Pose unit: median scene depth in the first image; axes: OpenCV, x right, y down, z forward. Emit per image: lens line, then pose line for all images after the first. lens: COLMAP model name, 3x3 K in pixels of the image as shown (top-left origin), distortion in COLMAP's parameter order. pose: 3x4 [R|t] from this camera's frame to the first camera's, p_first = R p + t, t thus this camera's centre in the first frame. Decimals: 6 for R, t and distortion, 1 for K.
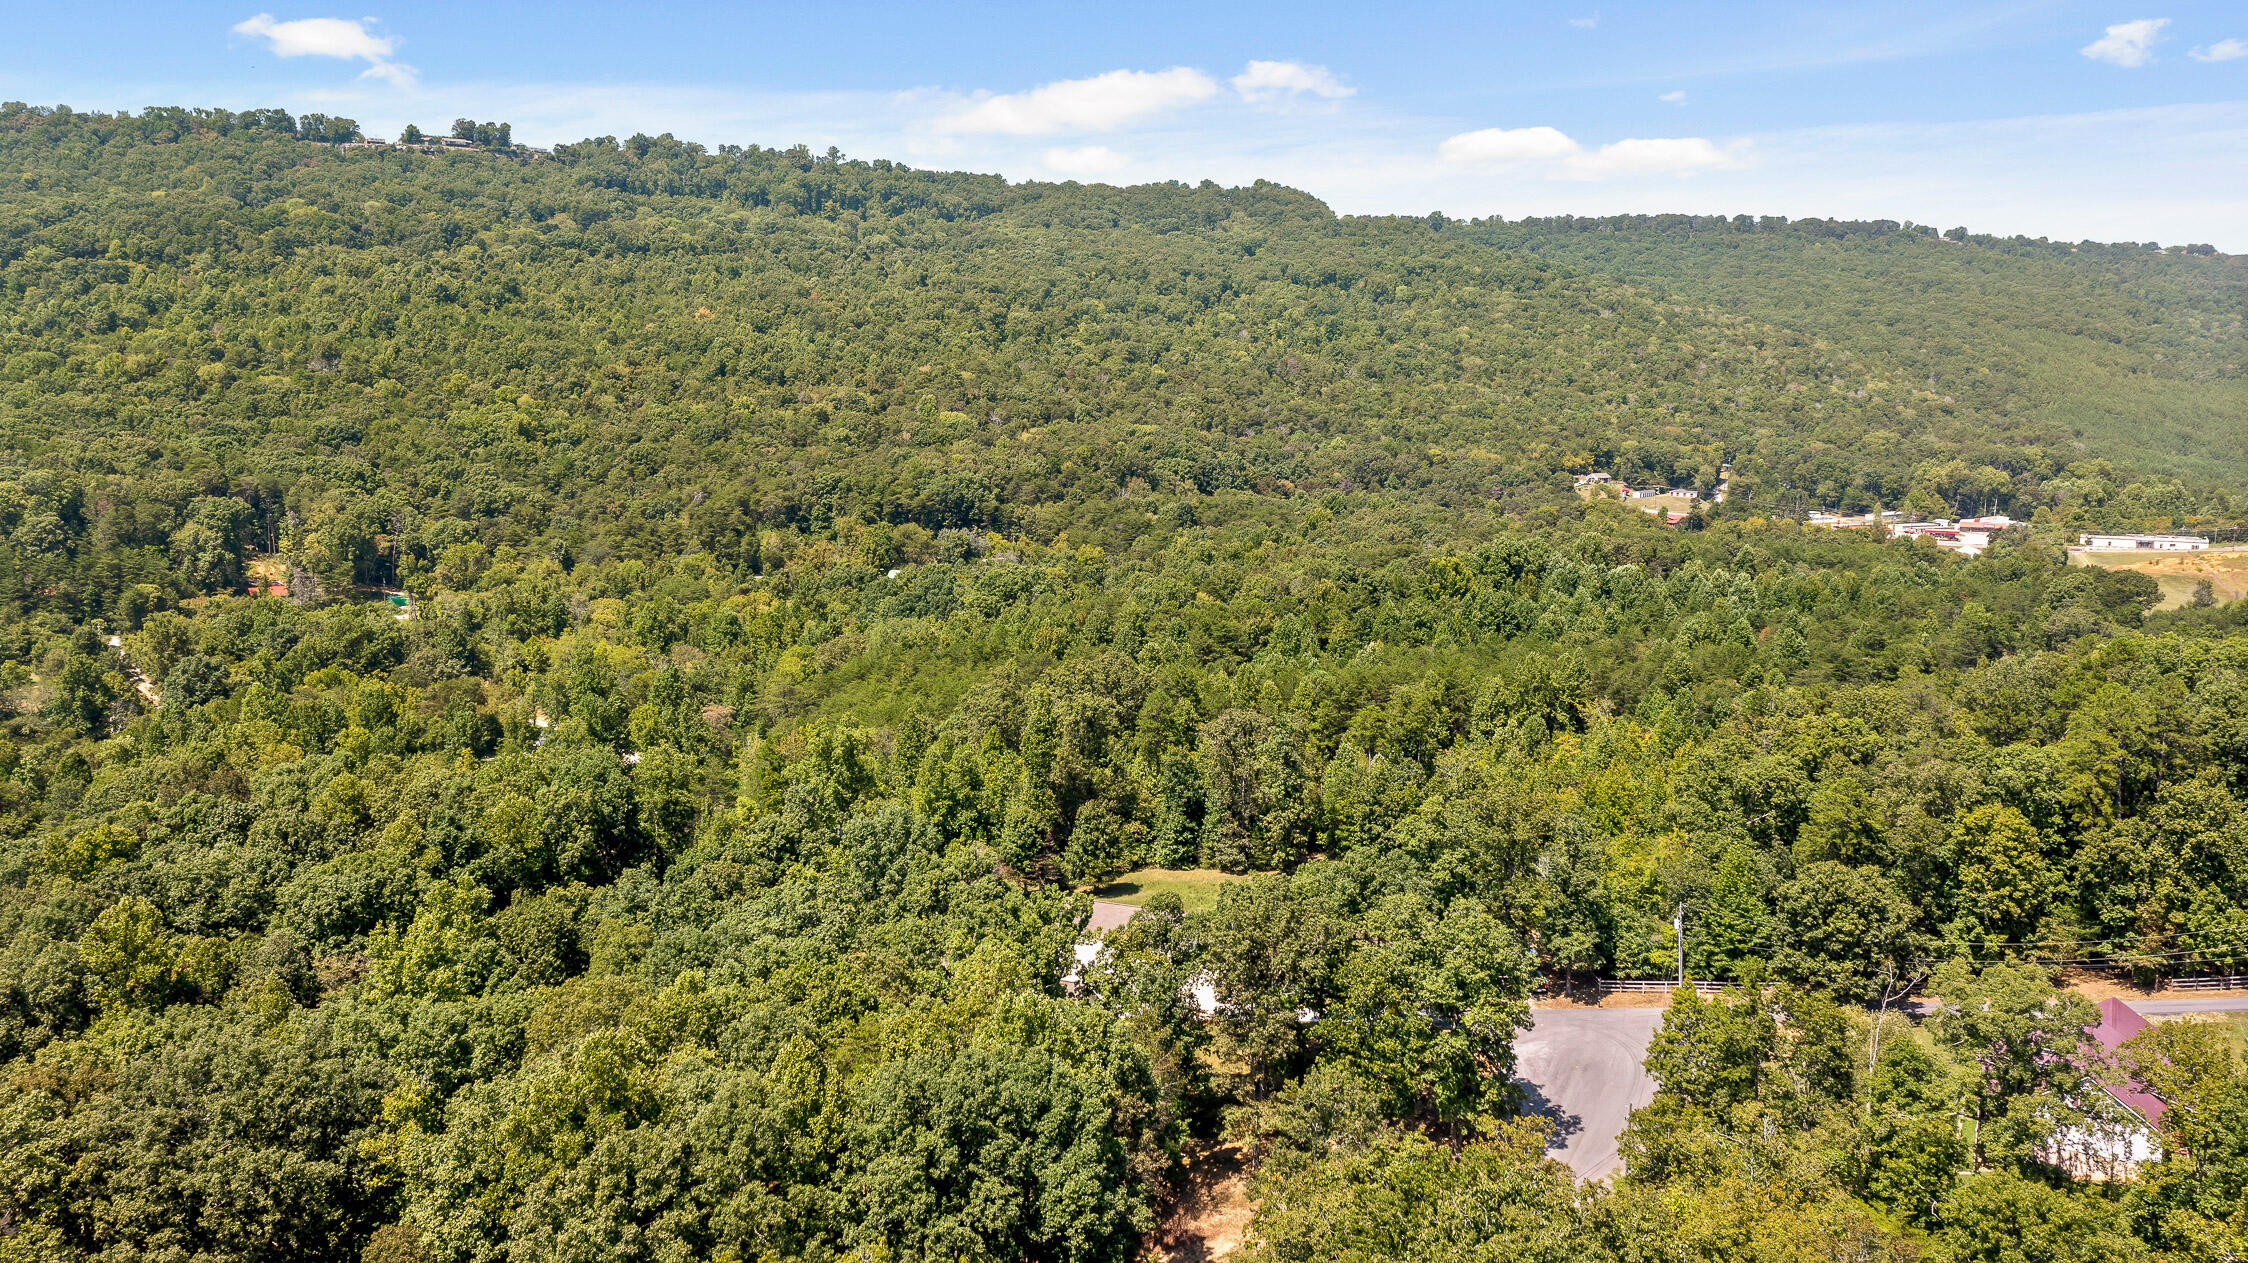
lens RADIAL K [[1764.6, 0, 1138.3], [0, 1764.6, 654.0], [0, 0, 1]] dist [0.003427, 0.004241]
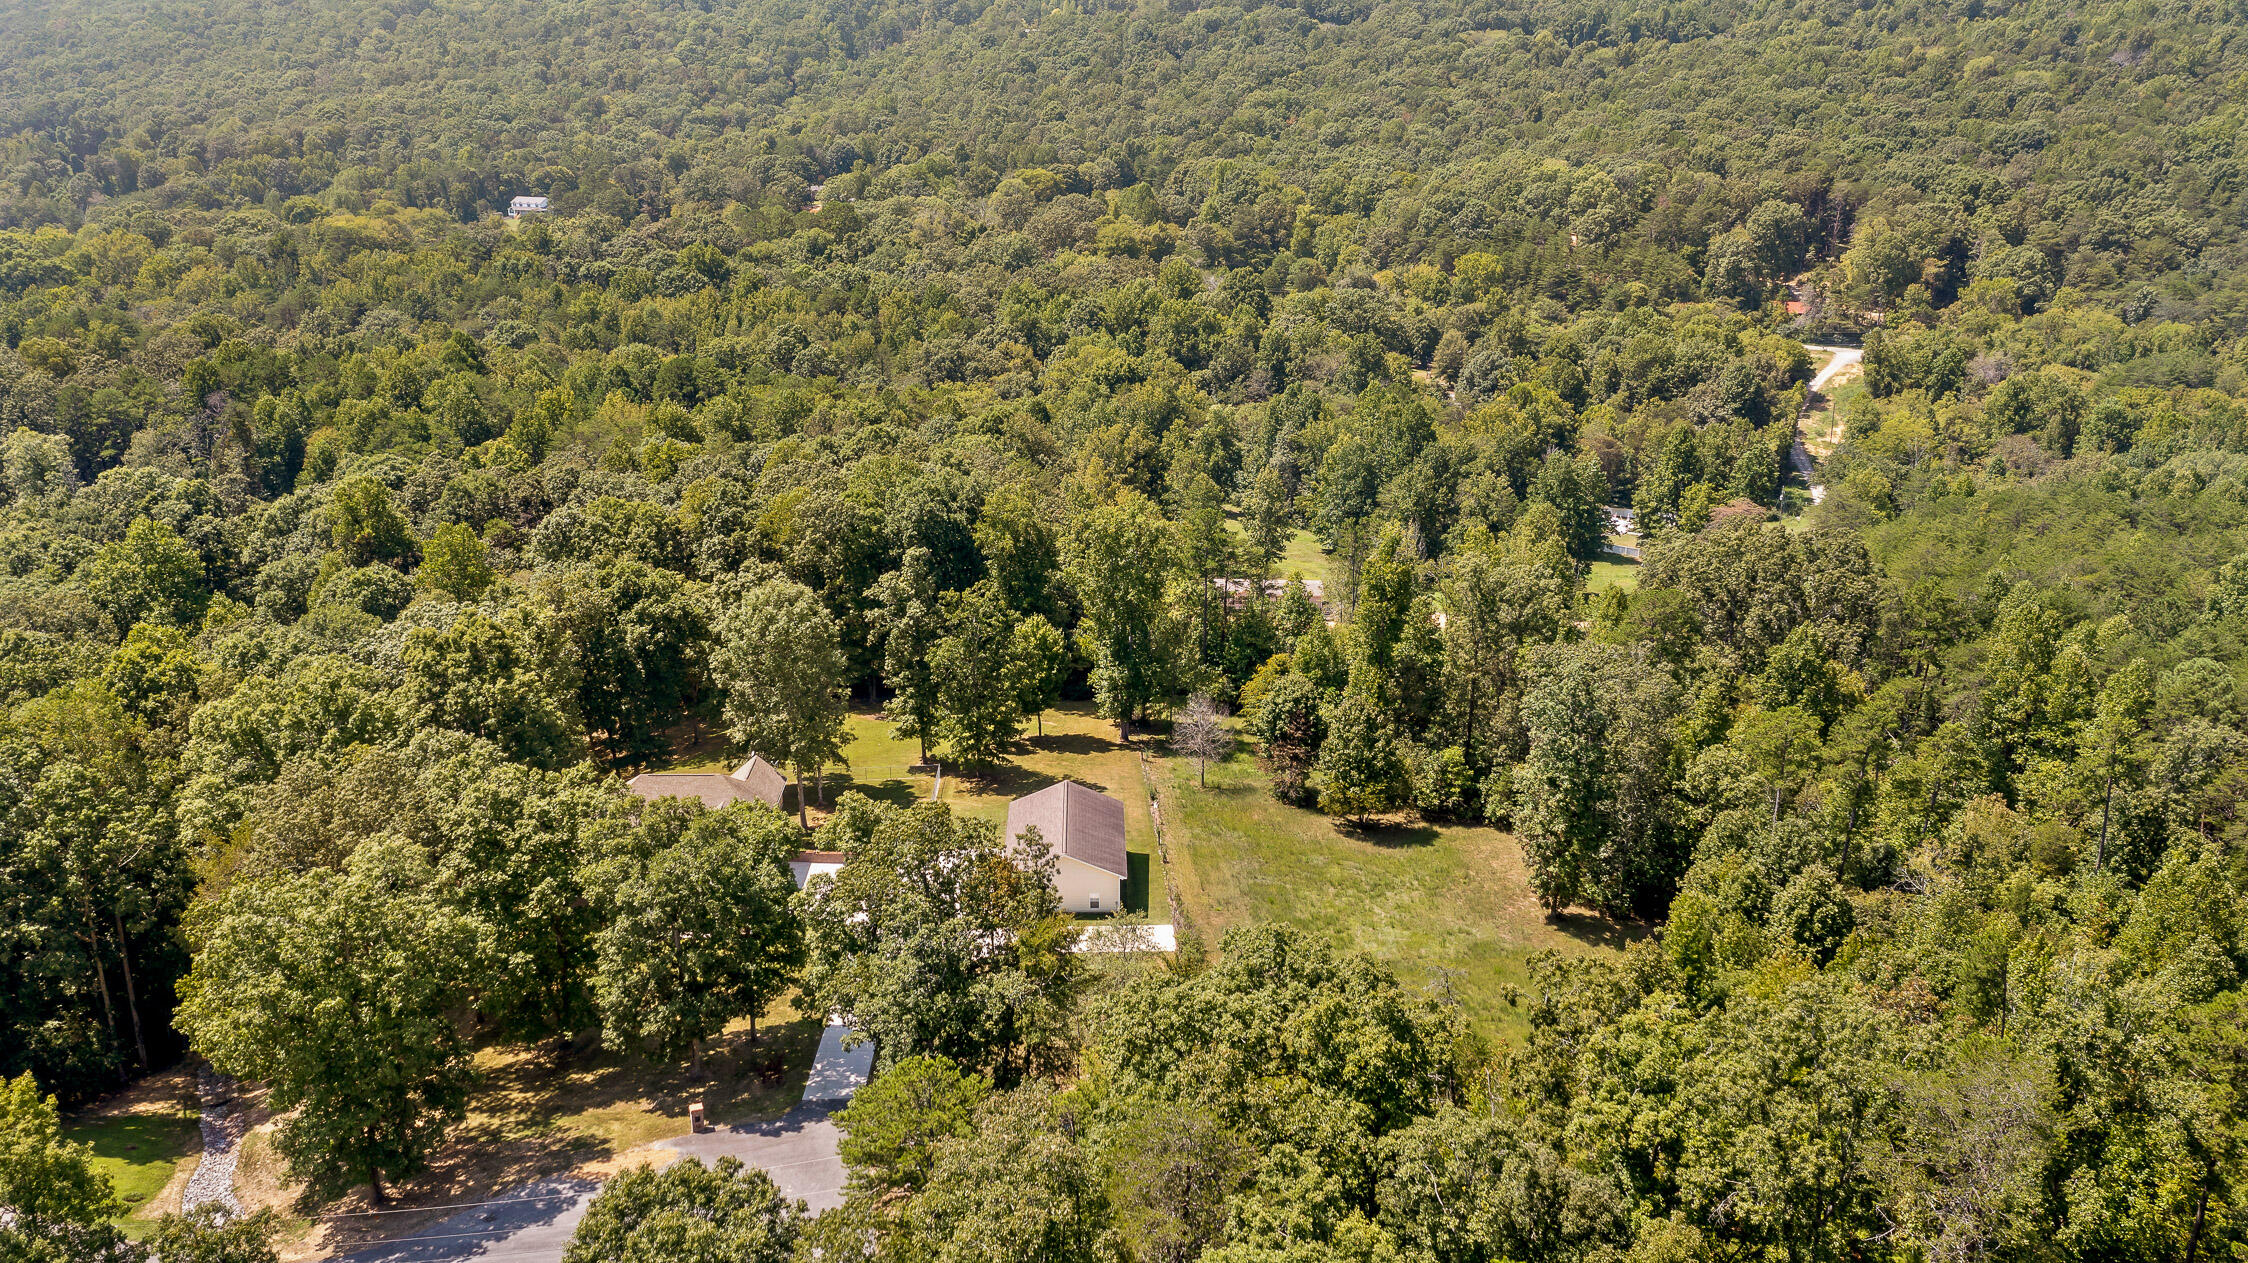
lens RADIAL K [[1764.6, 0, 1138.6], [0, 1764.6, 626.5], [0, 0, 1]] dist [0.003427, 0.004241]
pose [[0.407351, 0.281573, -0.868782, 0.126836], [-0.142291, 0.959236, 0.244173, -0.025410], [0.902119, 0.024155, 0.430811, 0.126527]]
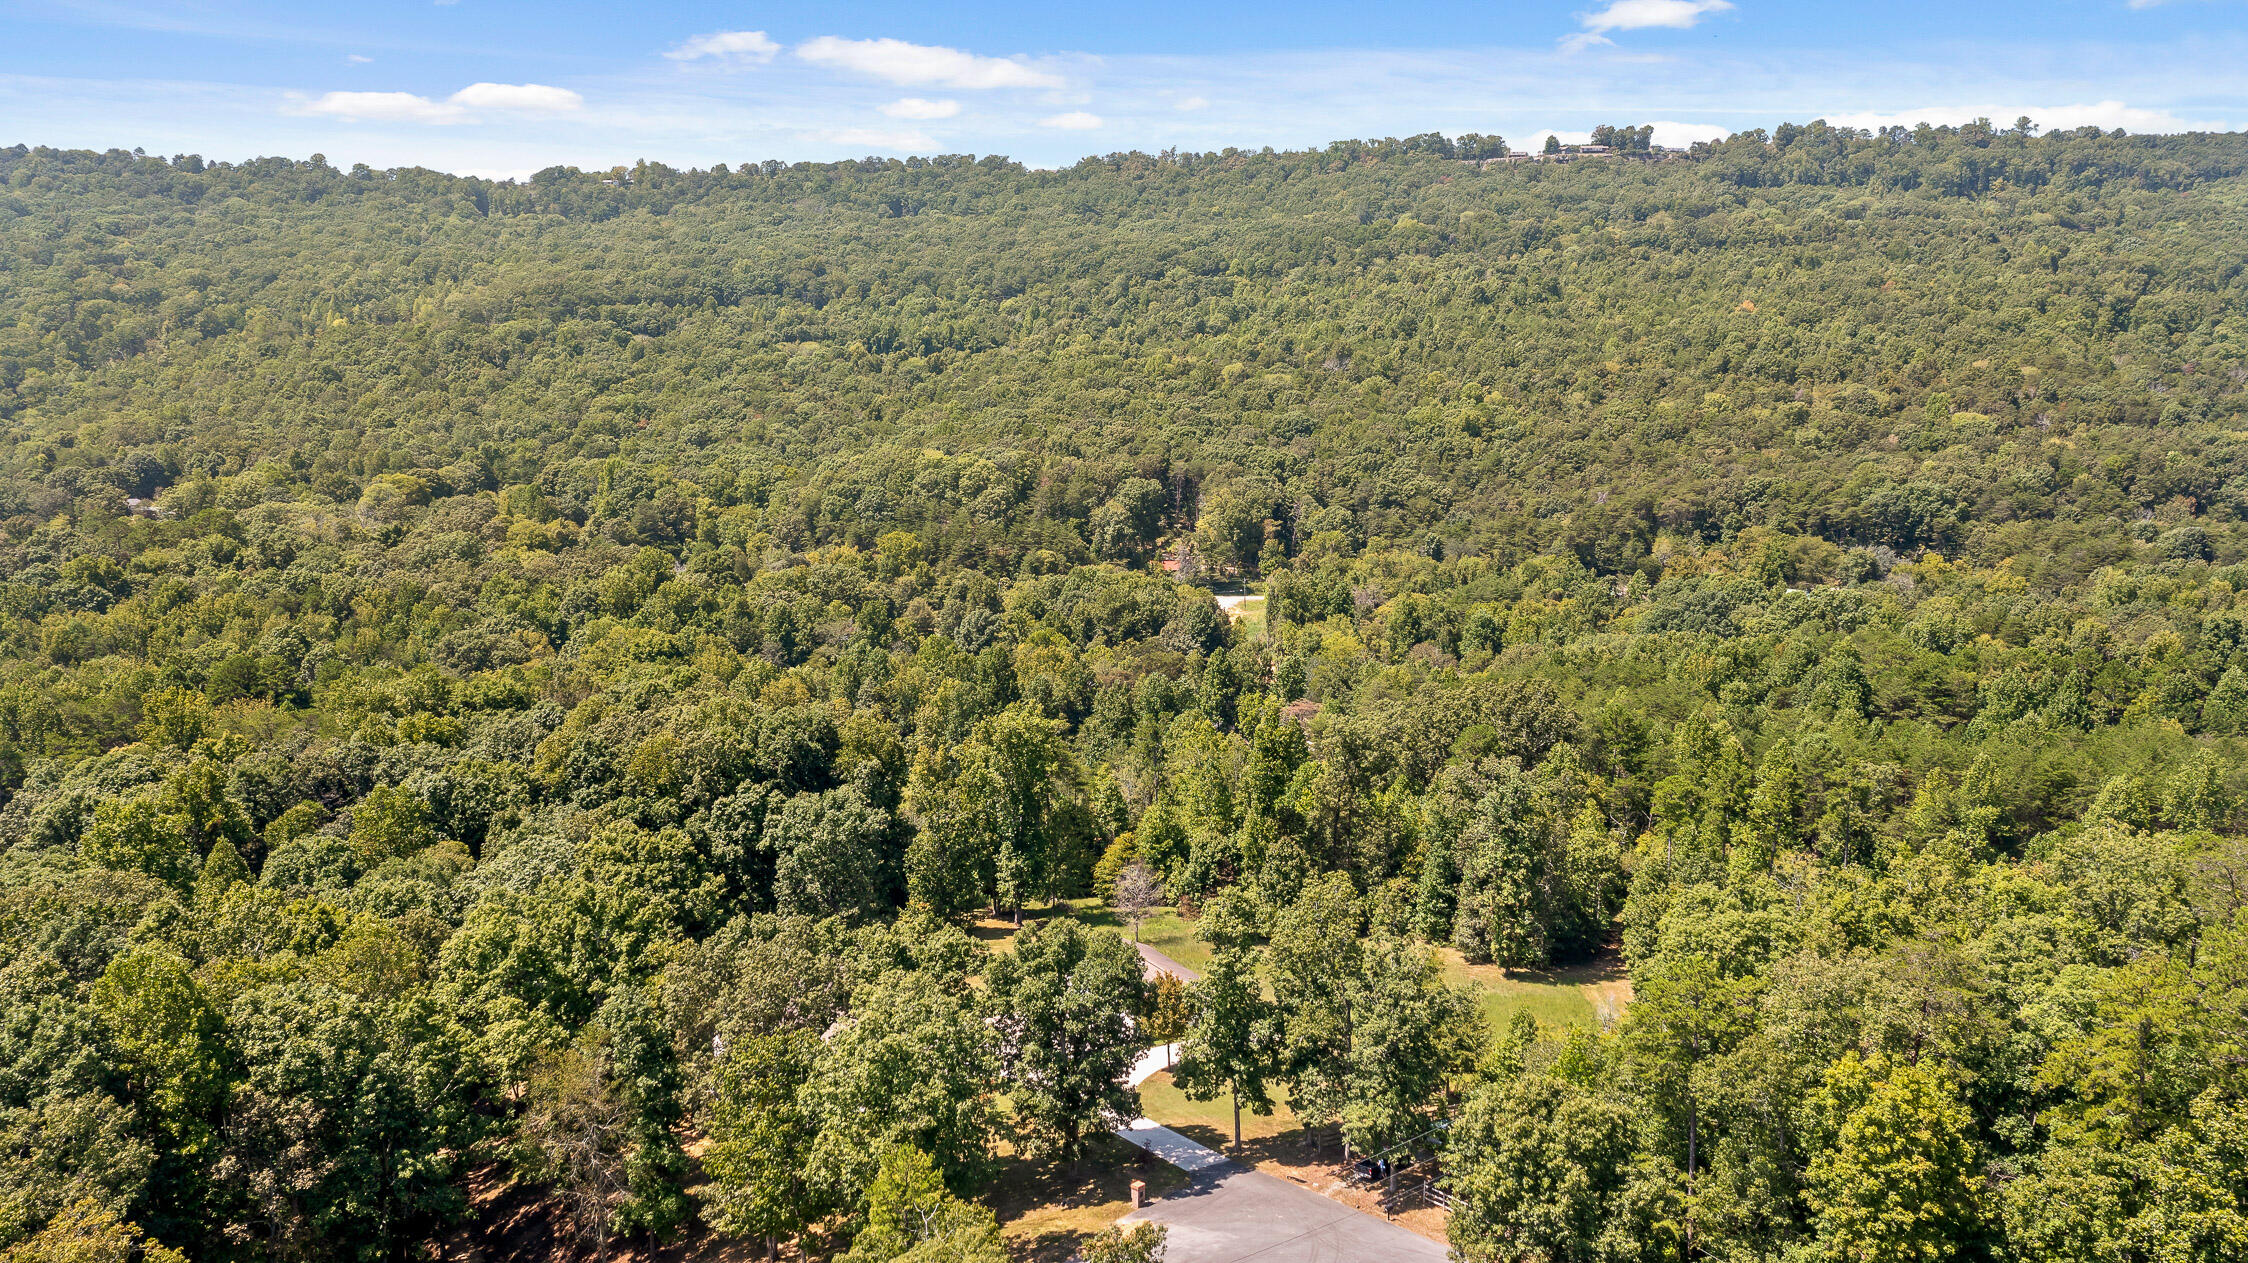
lens RADIAL K [[1764.6, 0, 1129.5], [0, 1764.6, 610.6], [0, 0, 1]] dist [0.003427, 0.004241]
pose [[0.770663, 0.081949, -0.631952, 0.102734], [-0.096454, 0.995272, 0.011437, -0.007989], [0.629901, 0.052140, 0.774923, 0.053471]]
